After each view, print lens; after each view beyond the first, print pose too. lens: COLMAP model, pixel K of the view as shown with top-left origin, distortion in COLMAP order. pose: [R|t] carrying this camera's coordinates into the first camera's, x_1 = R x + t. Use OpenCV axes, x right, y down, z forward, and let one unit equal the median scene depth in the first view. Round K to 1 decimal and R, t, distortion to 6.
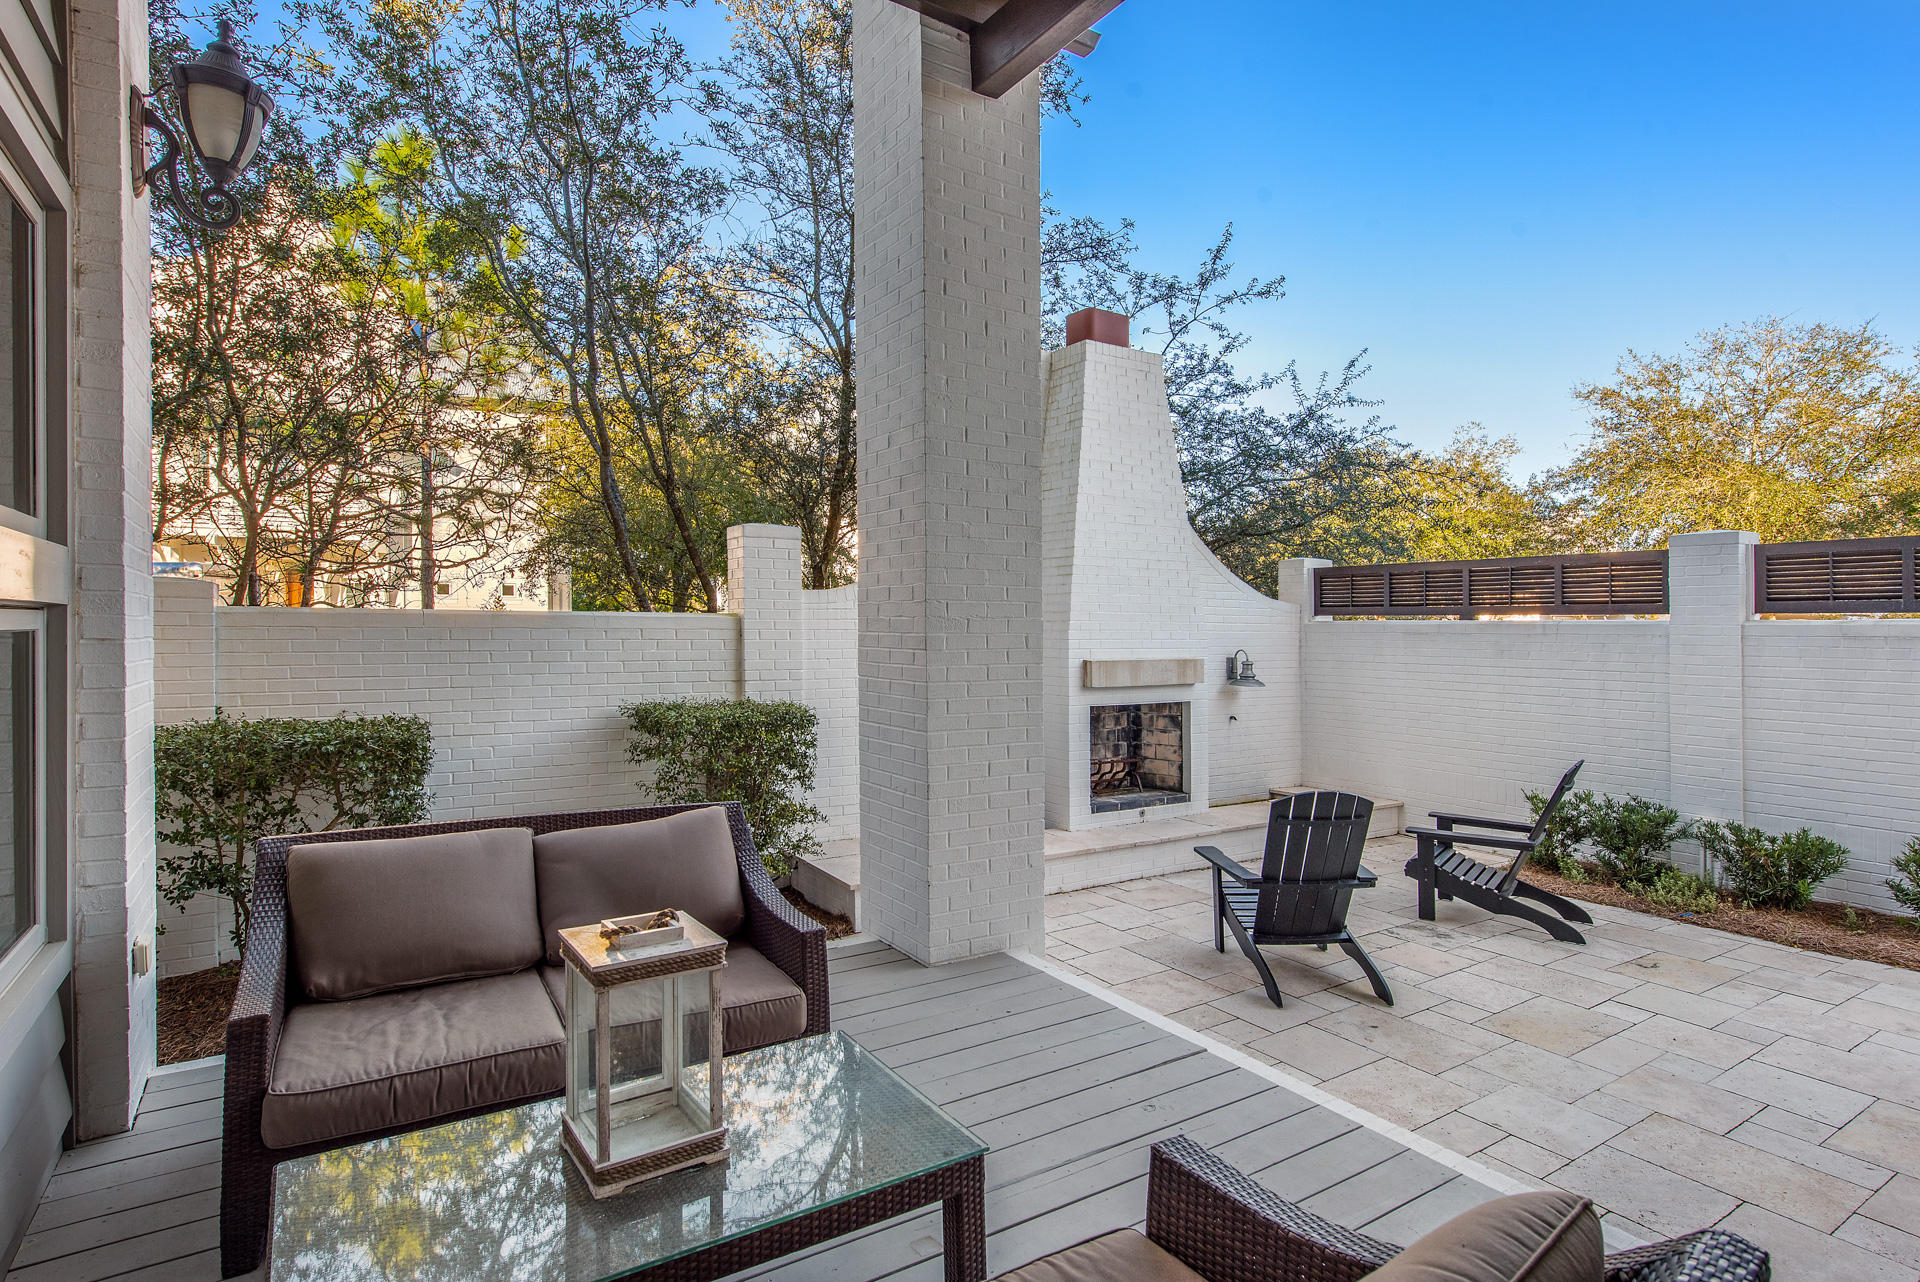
lens RADIAL K [[1003.0, 0, 929.3], [0, 1003.0, 600.7], [0, 0, 1]] dist [0.023024, -0.011395]
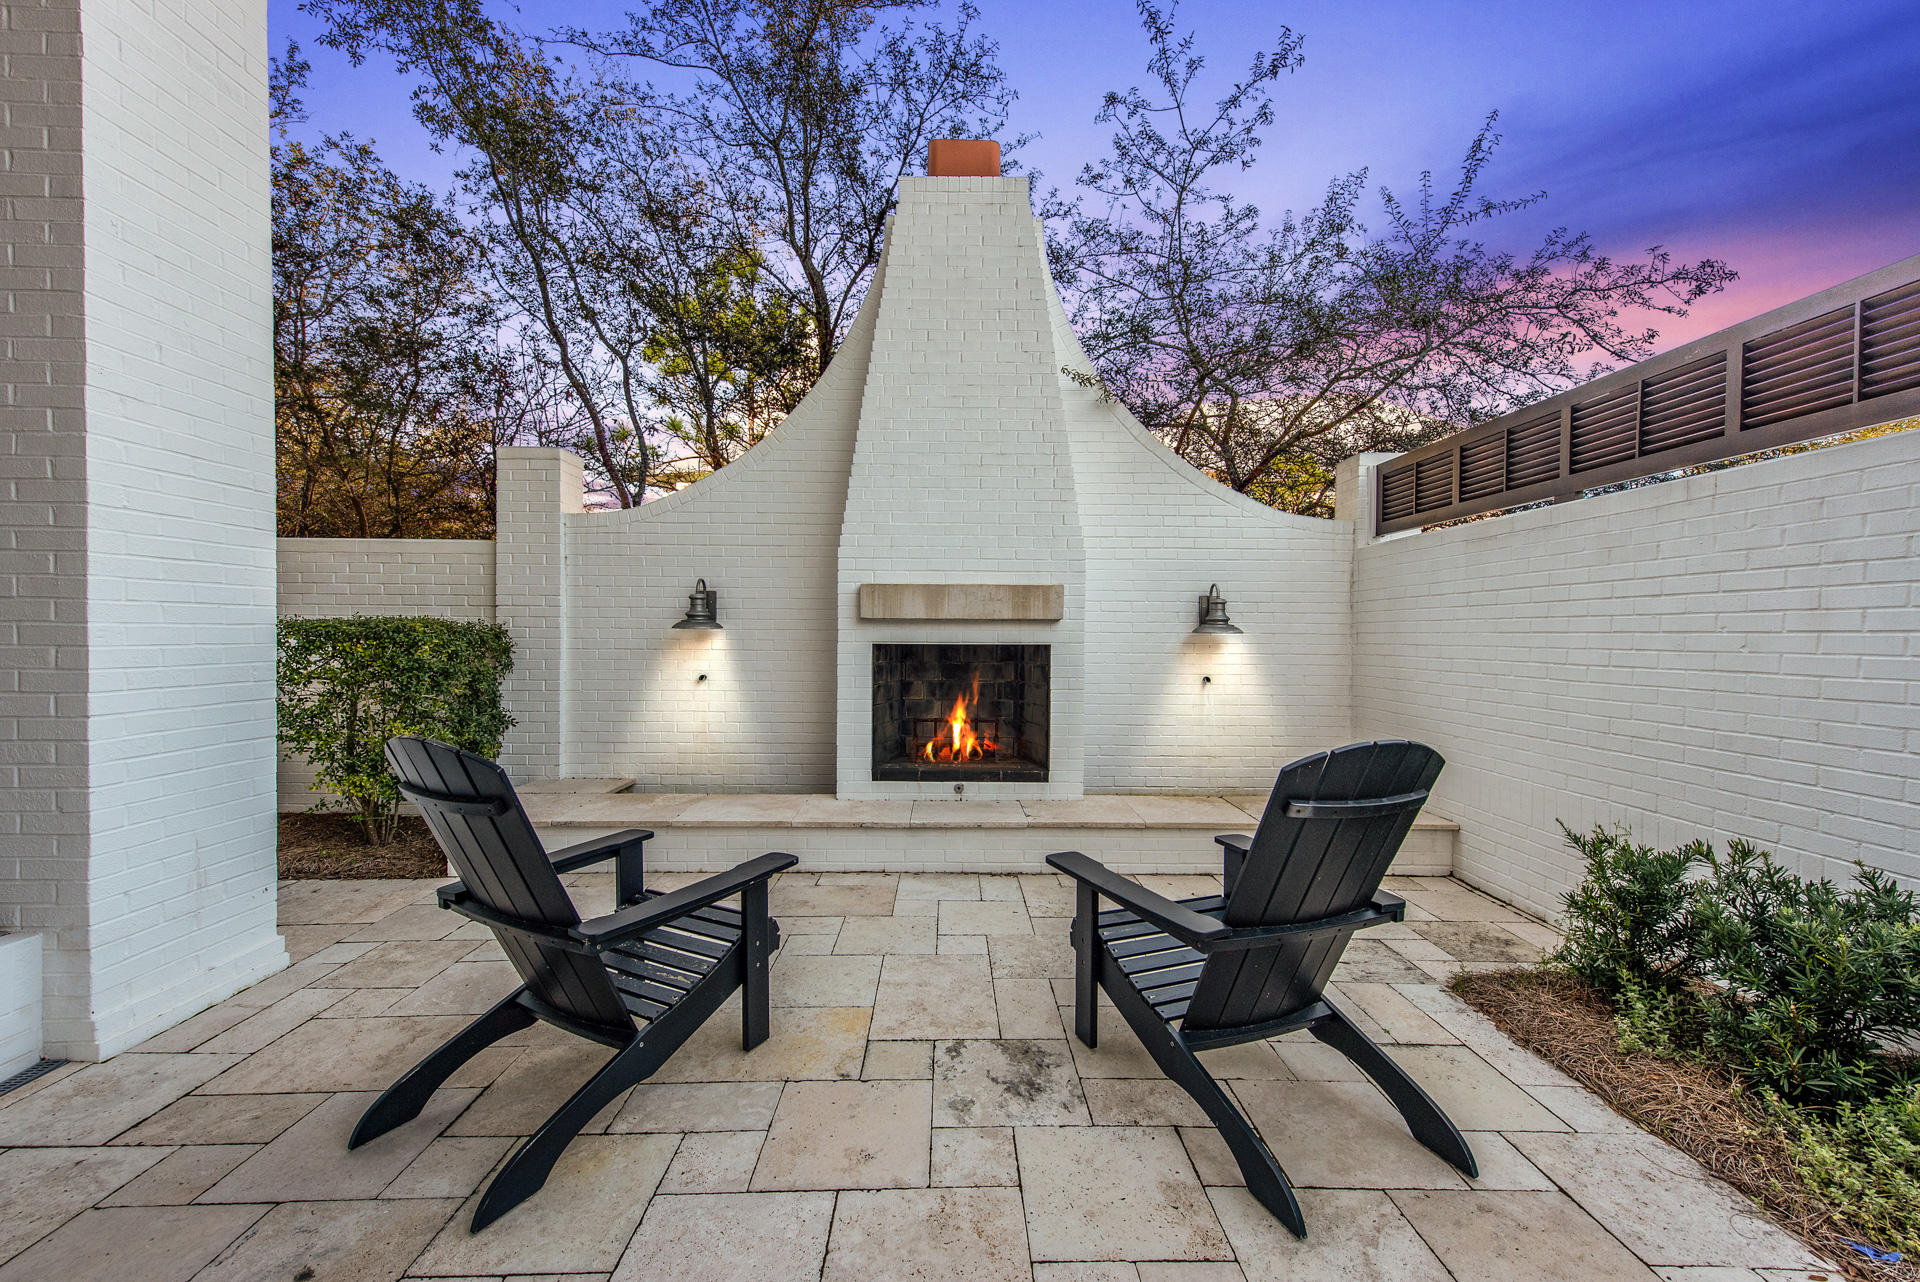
lens RADIAL K [[747.6, 0, 955.5], [0, 747.6, 641.3], [0, 0, 1]] dist [0.005961, 0.000052]
pose [[0.850664, 0.005385, -0.525682, 0.519823], [0.010012, 0.999600, 0.026441, 0.088278], [0.525615, -0.027756, 0.850270, 0.540279]]
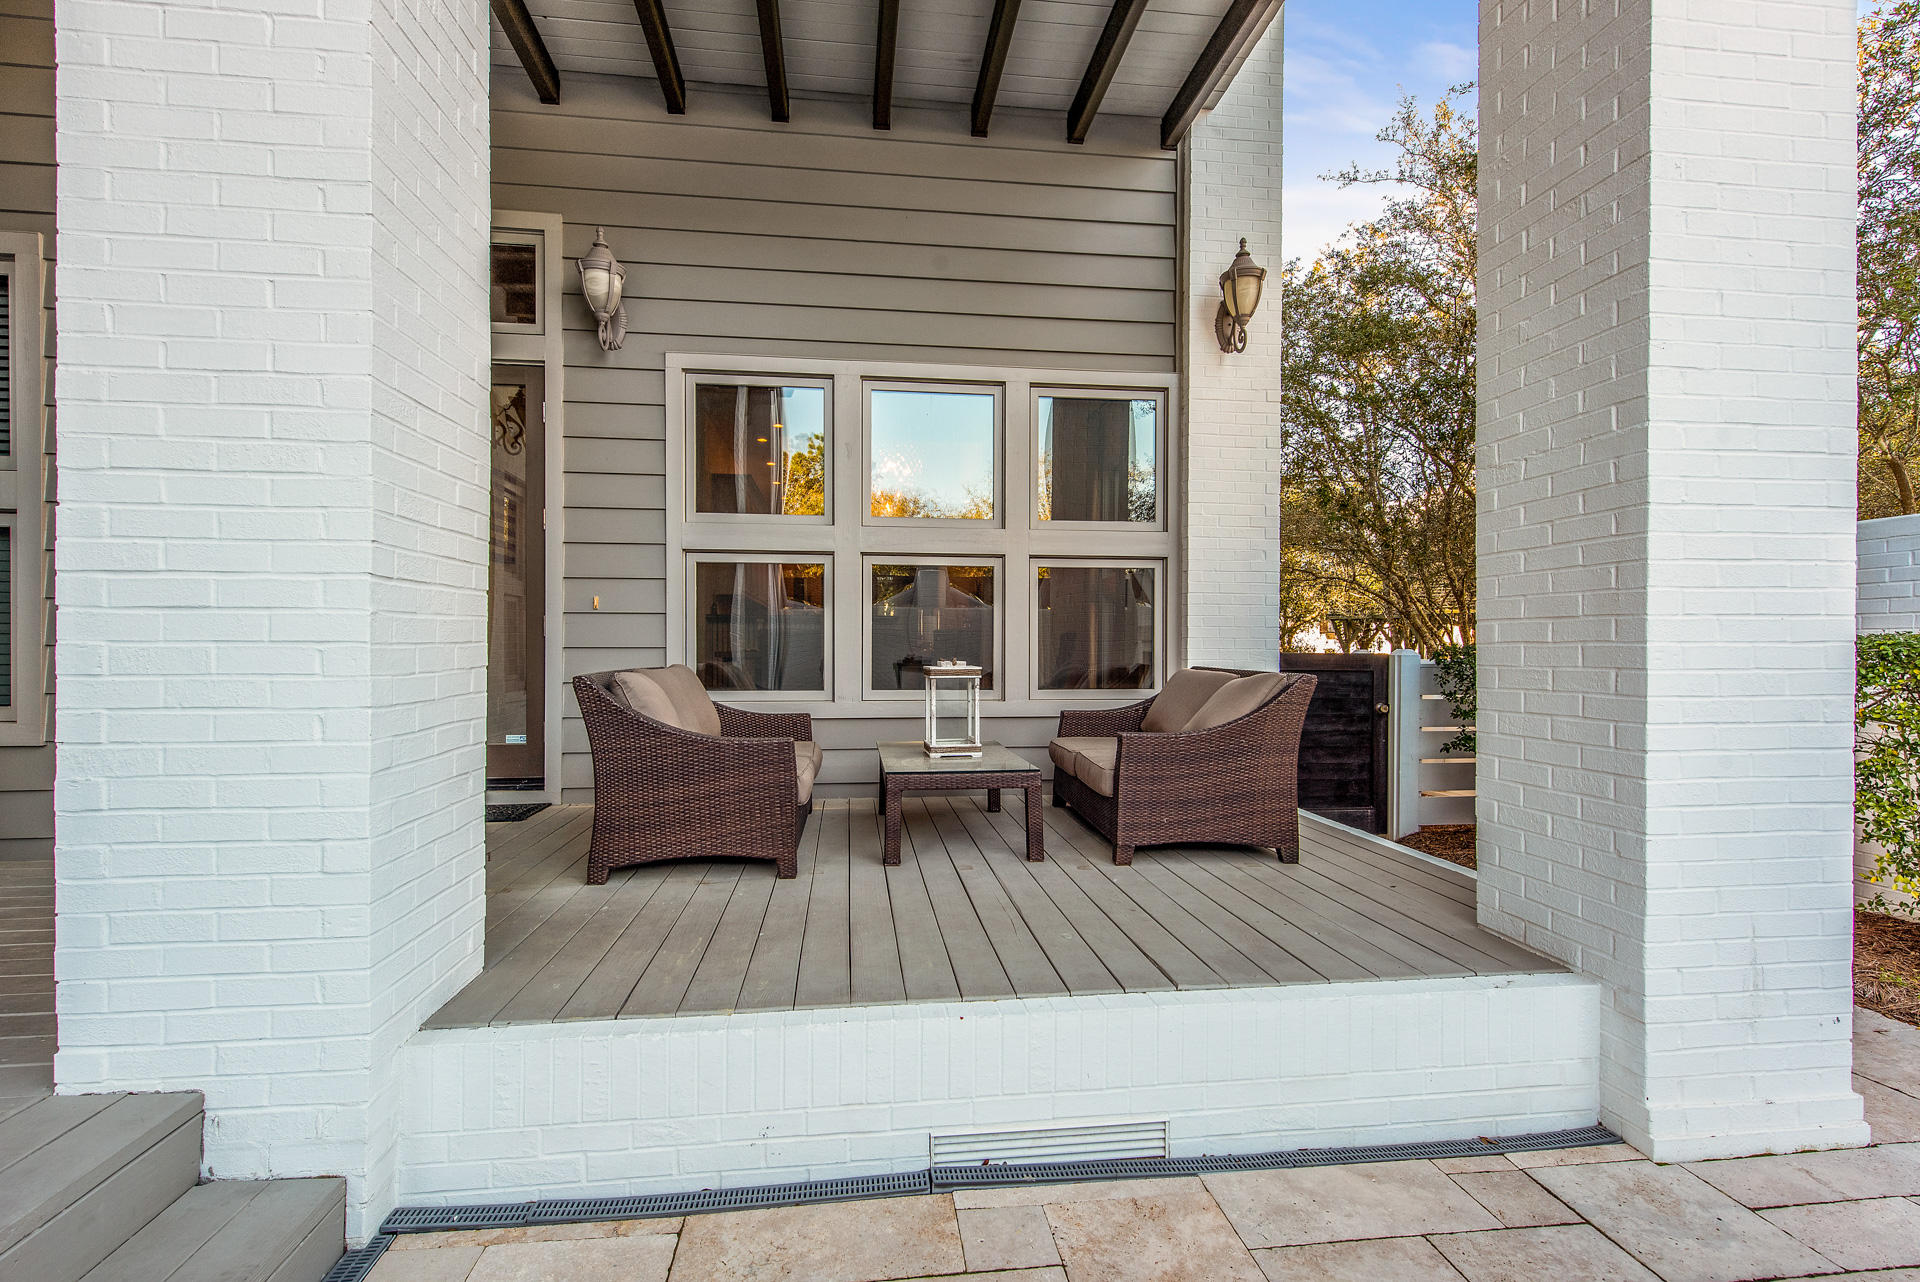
lens RADIAL K [[876.3, 0, 957.4], [0, 876.3, 646.0], [0, 0, 1]] dist [0.017133, -0.005575]
pose [[-0.415008, -0.005639, -0.909800, 0.408348], [0.012358, 0.999854, -0.011834, 0.086854], [0.909734, -0.016154, -0.414878, 0.518087]]
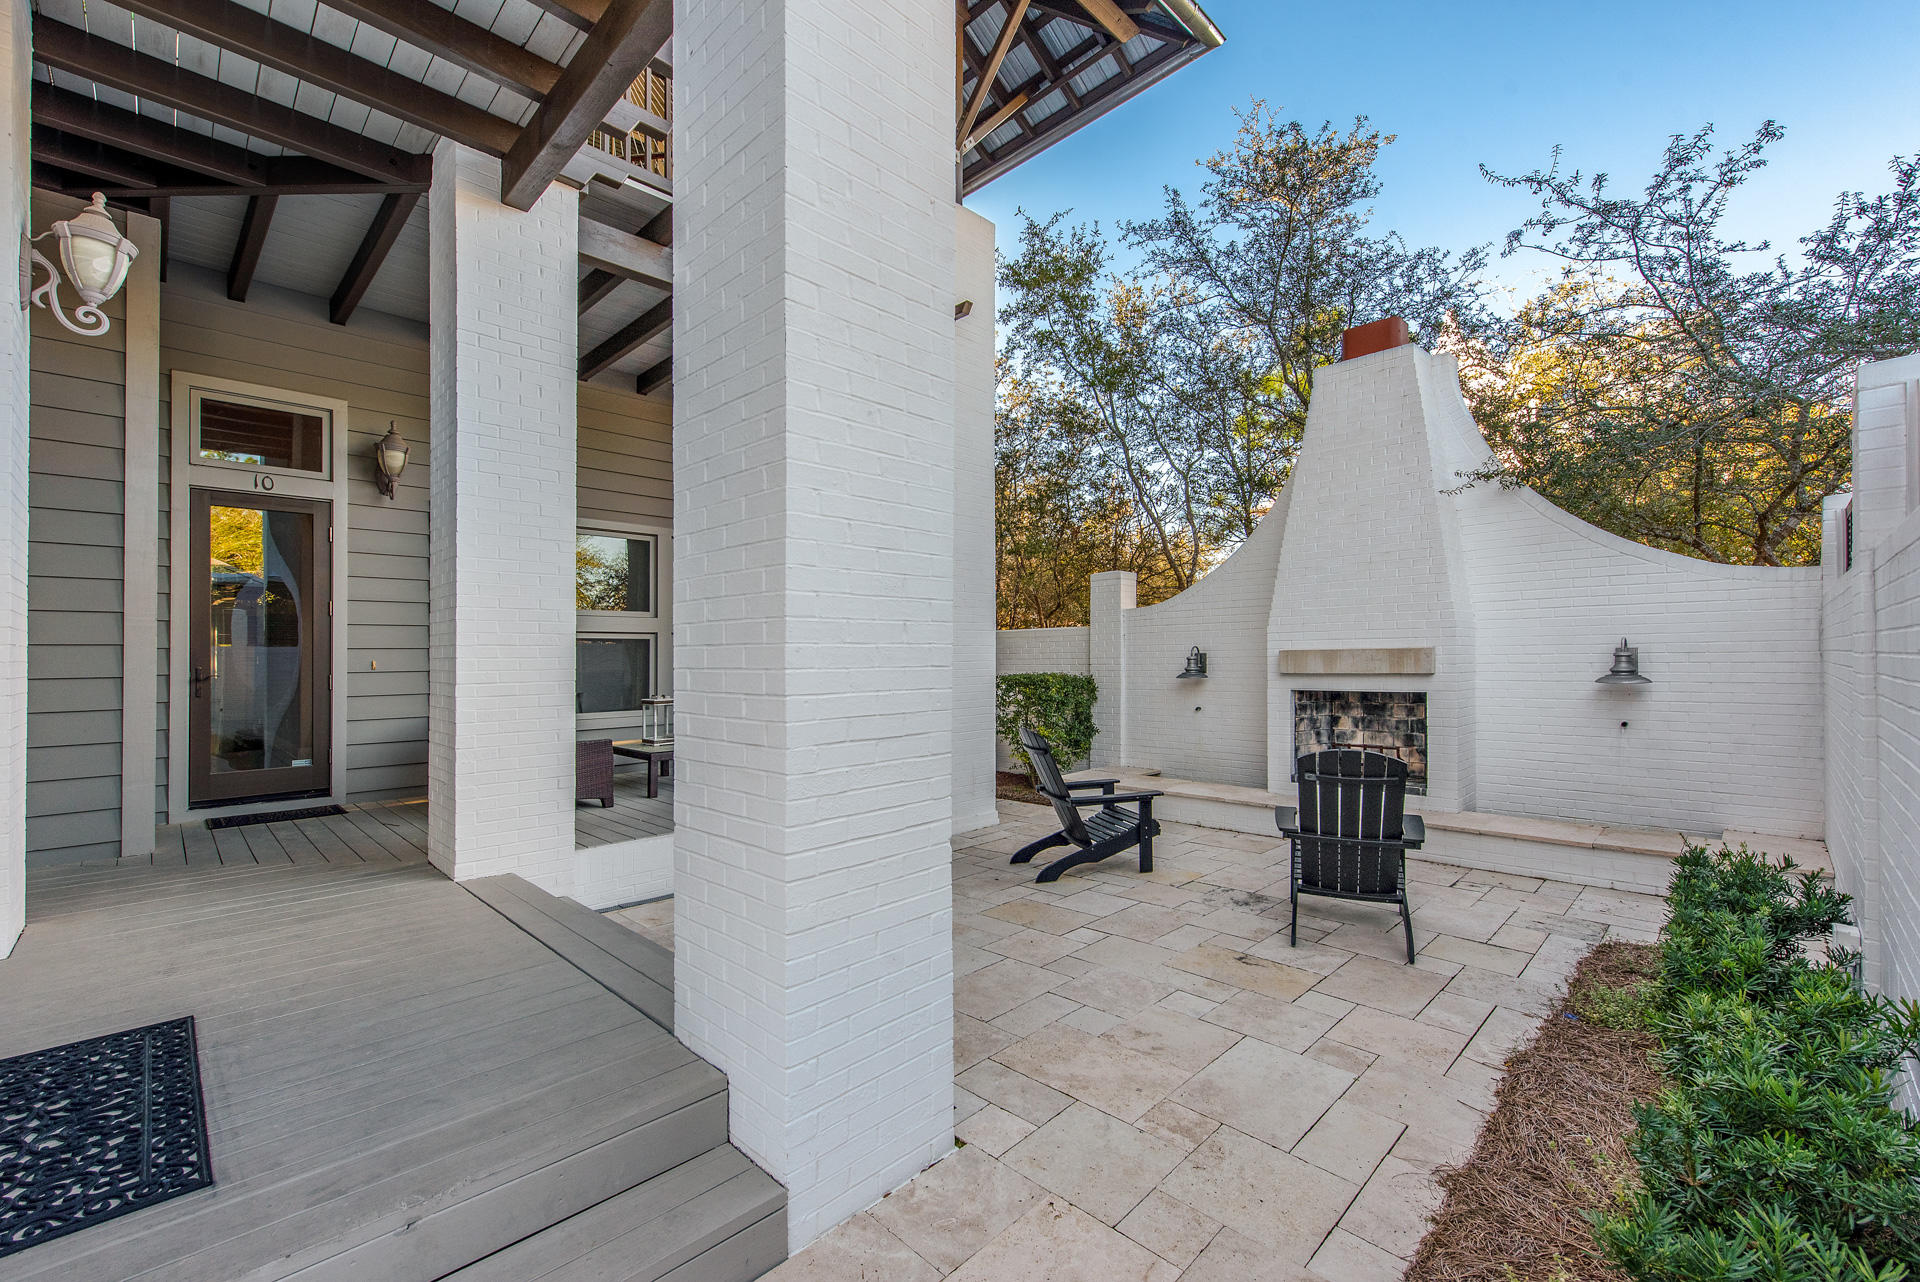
lens RADIAL K [[791.9, 0, 941.8], [0, 791.9, 660.2], [0, 0, 1]] dist [0.000626, 0.000021]
pose [[0.194384, -0.007514, -0.980897, 0.974753], [0.036023, 0.999351, -0.000517, 0.056860], [0.980264, -0.035234, 0.194528, 0.430511]]
